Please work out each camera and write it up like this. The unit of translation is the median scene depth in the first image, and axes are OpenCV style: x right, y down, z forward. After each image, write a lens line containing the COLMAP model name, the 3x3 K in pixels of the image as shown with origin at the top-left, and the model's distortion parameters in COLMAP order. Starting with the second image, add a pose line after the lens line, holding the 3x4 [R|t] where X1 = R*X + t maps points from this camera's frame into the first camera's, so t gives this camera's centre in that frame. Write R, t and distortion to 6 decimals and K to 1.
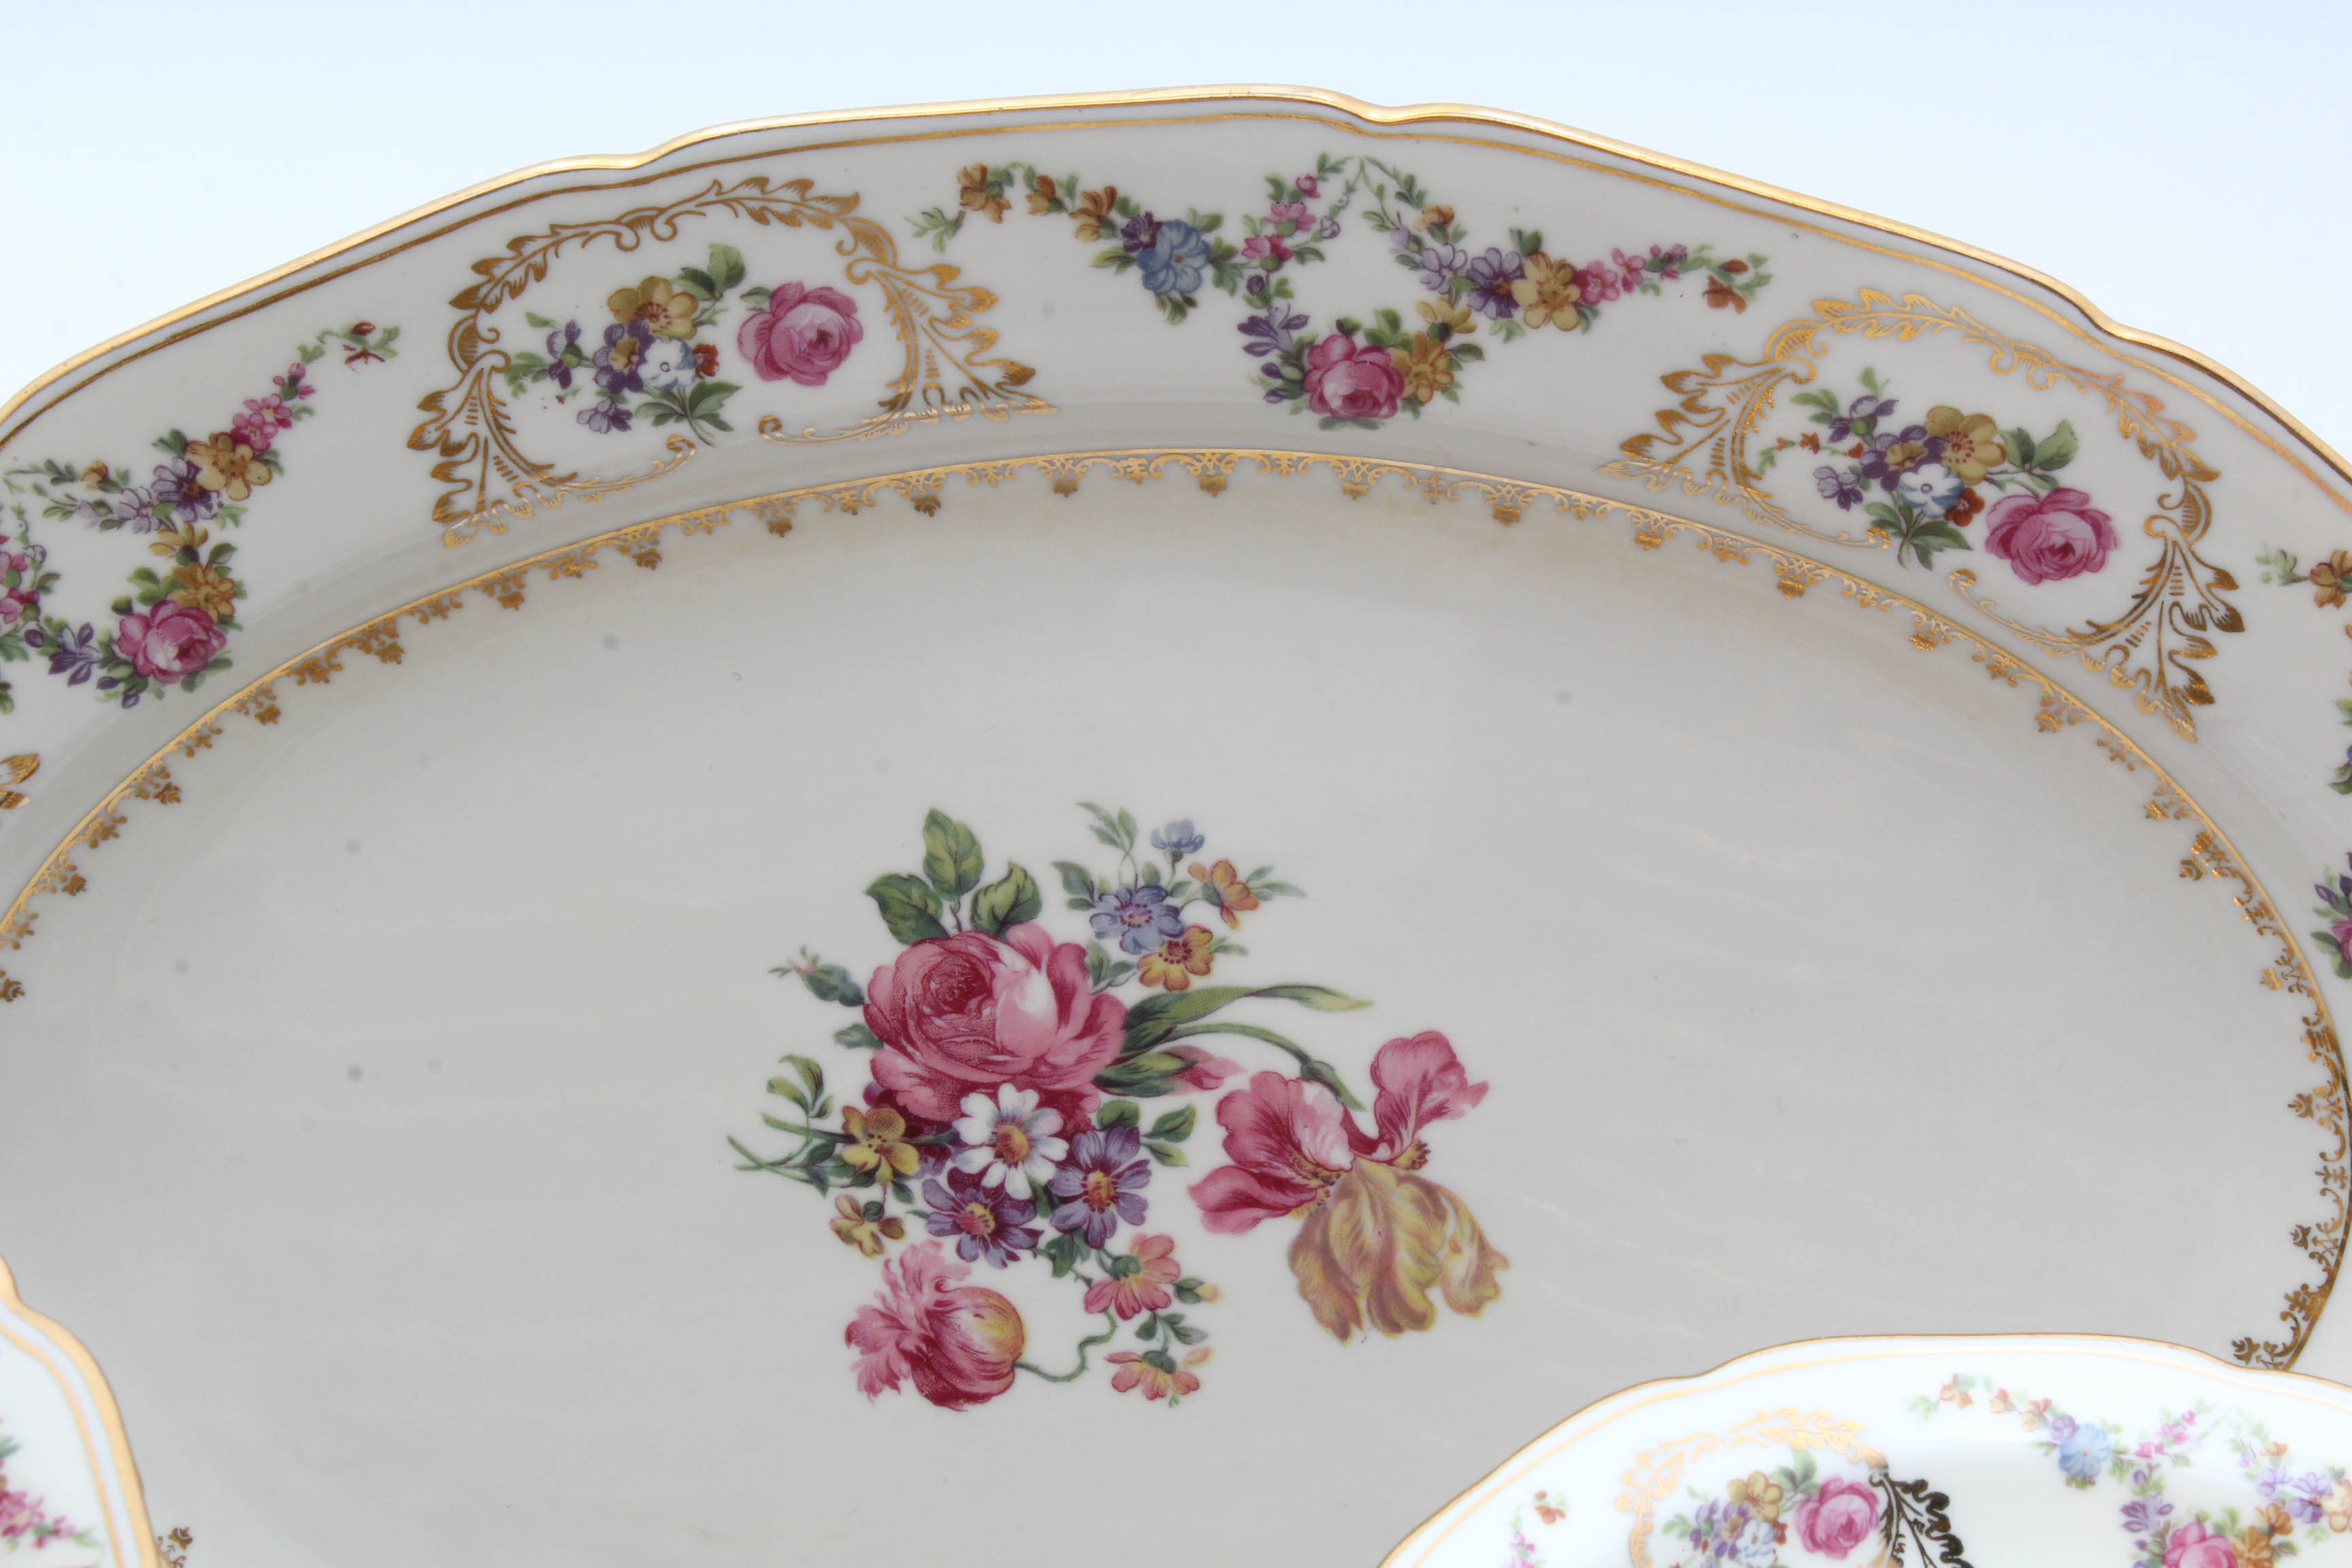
lens RADIAL K [[5392.0, 0, 1185.0], [0, 5392.0, 788.0], [0, 0, 1]] dist [0.063678, 0.000000]
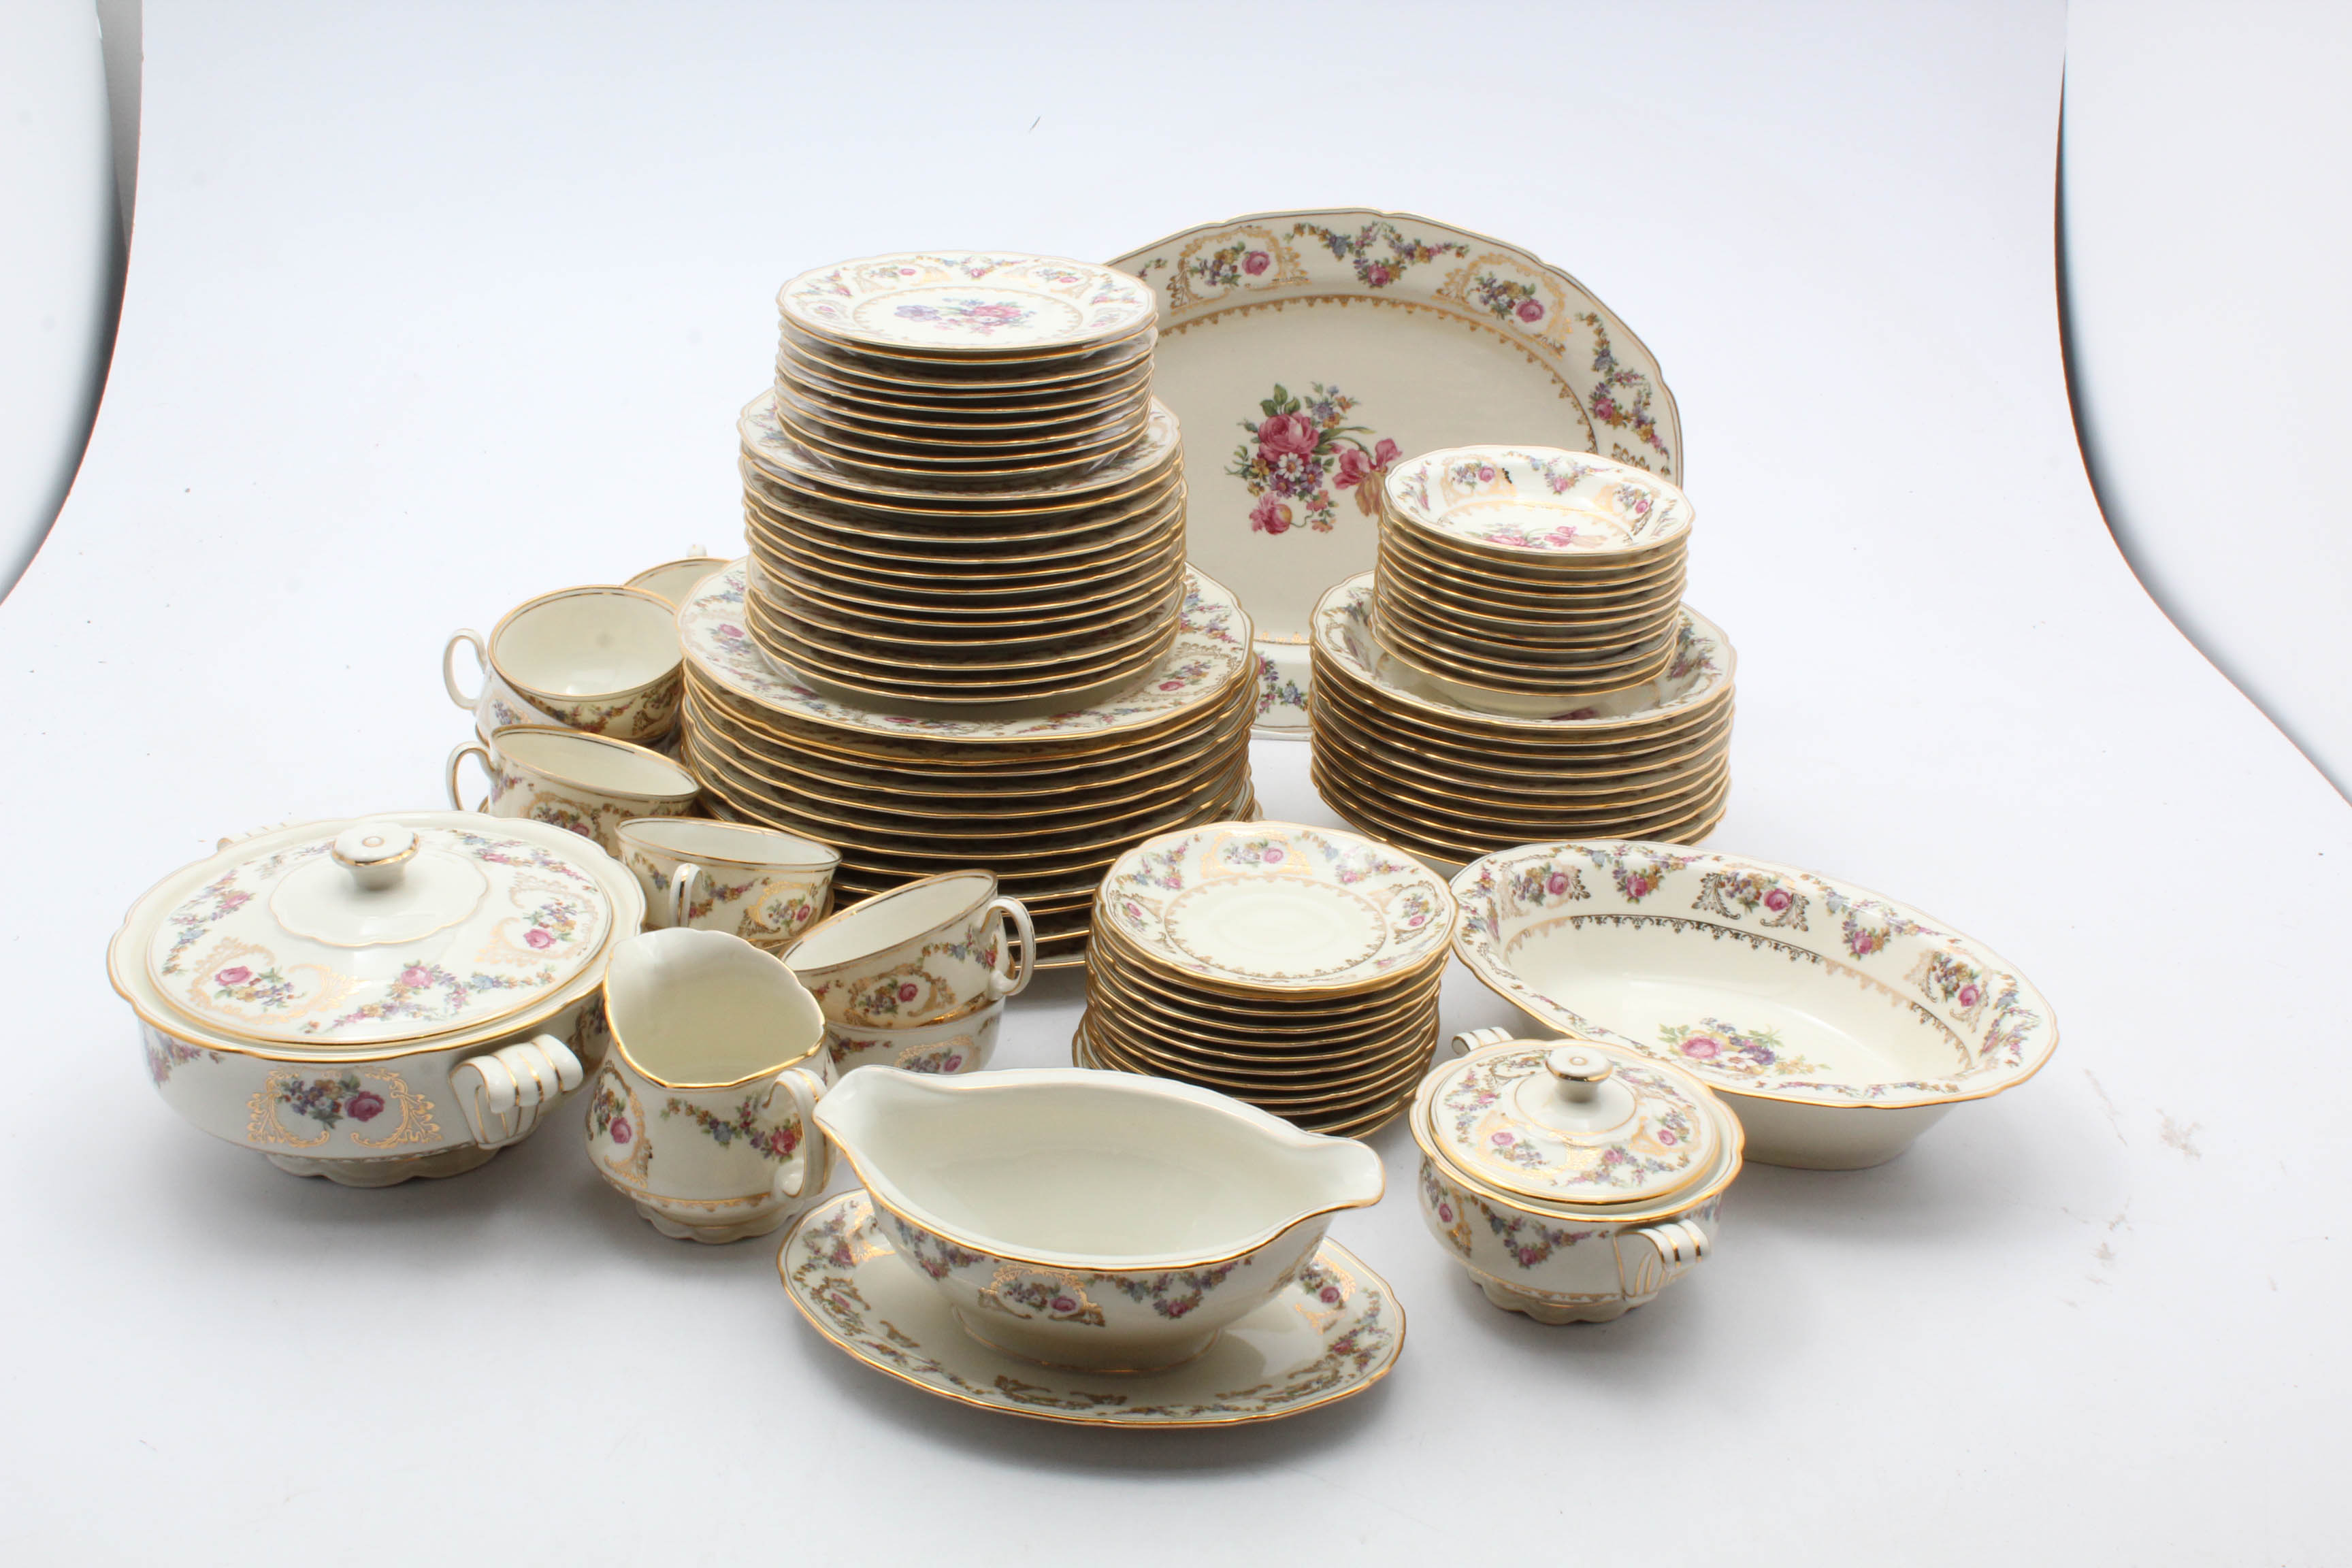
lens RADIAL K [[2774.0, 0, 1191.4], [0, 2774.0, 789.8], [0, 0, 1]] dist [-0.090534, 0.000000]
pose [[0.999382, 0.016274, 0.031166, -0.187633], [-0.013070, 0.994866, -0.100355, 0.580247], [-0.032639, 0.099886, 0.994463, -1.242627]]
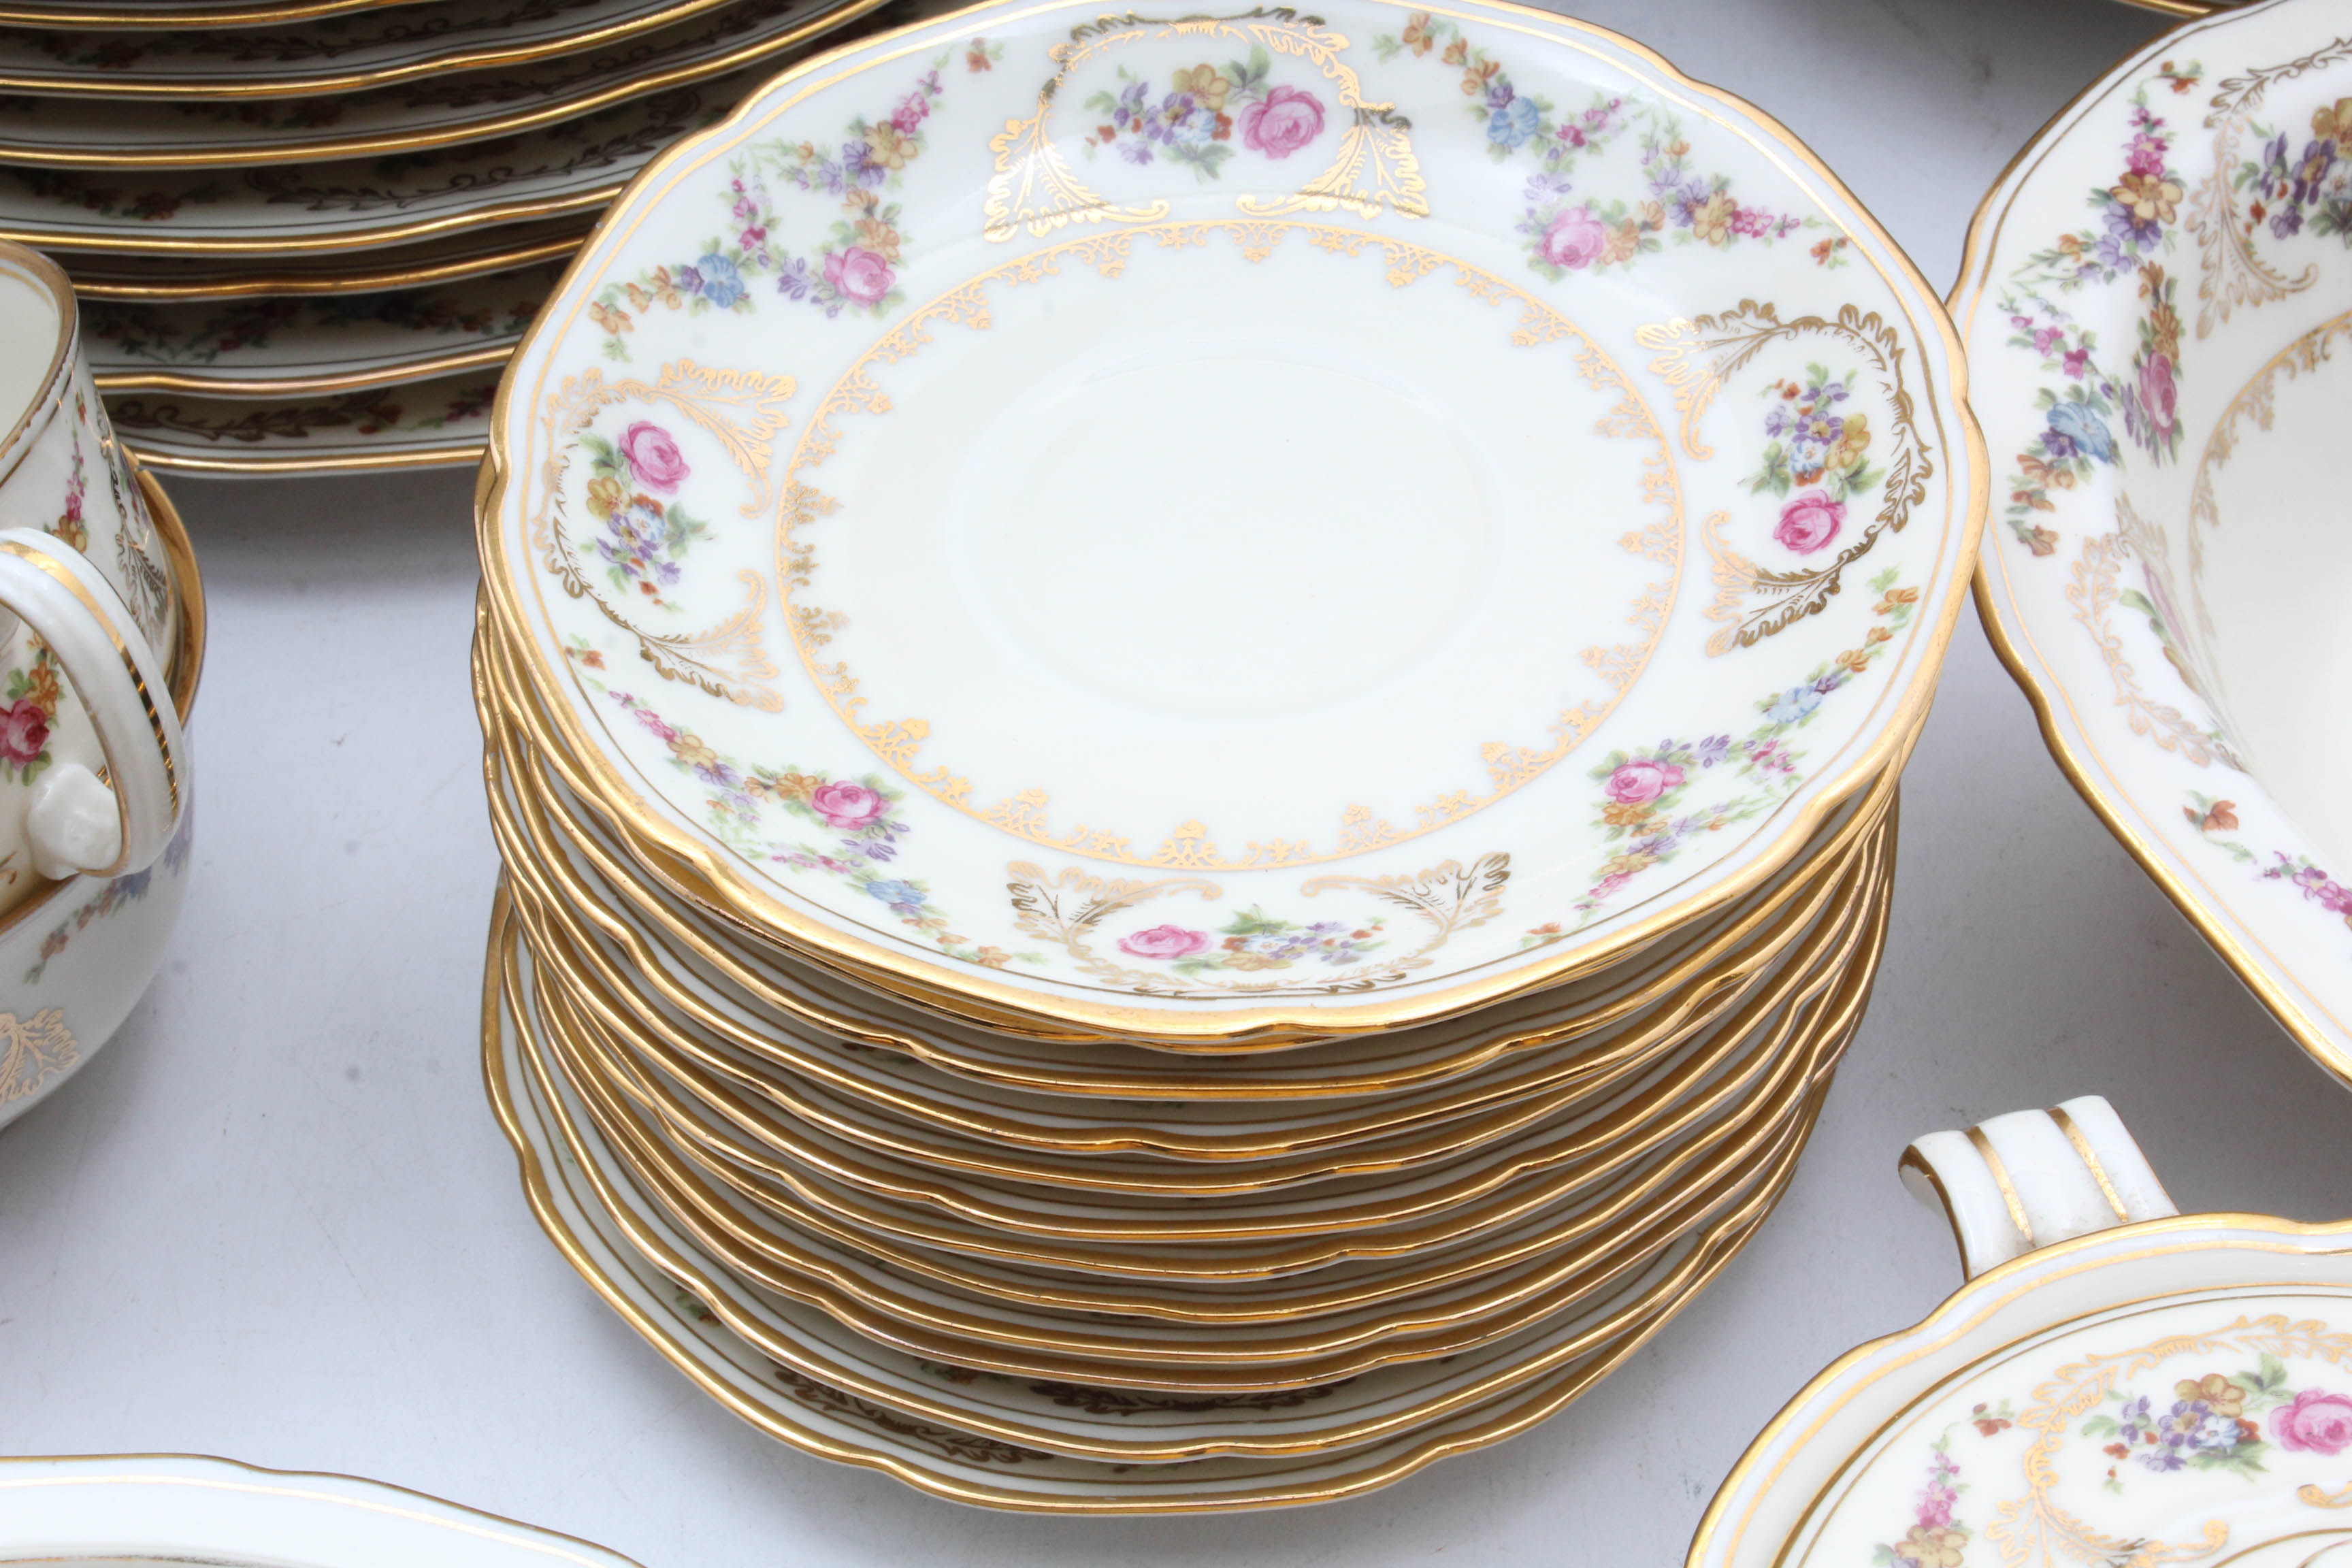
lens RADIAL K [[4765.4, 0, 1179.4], [0, 4765.4, 774.0], [0, 0, 1]] dist [0.048108, 0.000000]
pose [[0.996019, 0.037713, -0.080765, -0.019570], [-0.011063, 0.951382, 0.307814, 0.288495], [0.088446, -0.305695, 0.948012, -0.173986]]
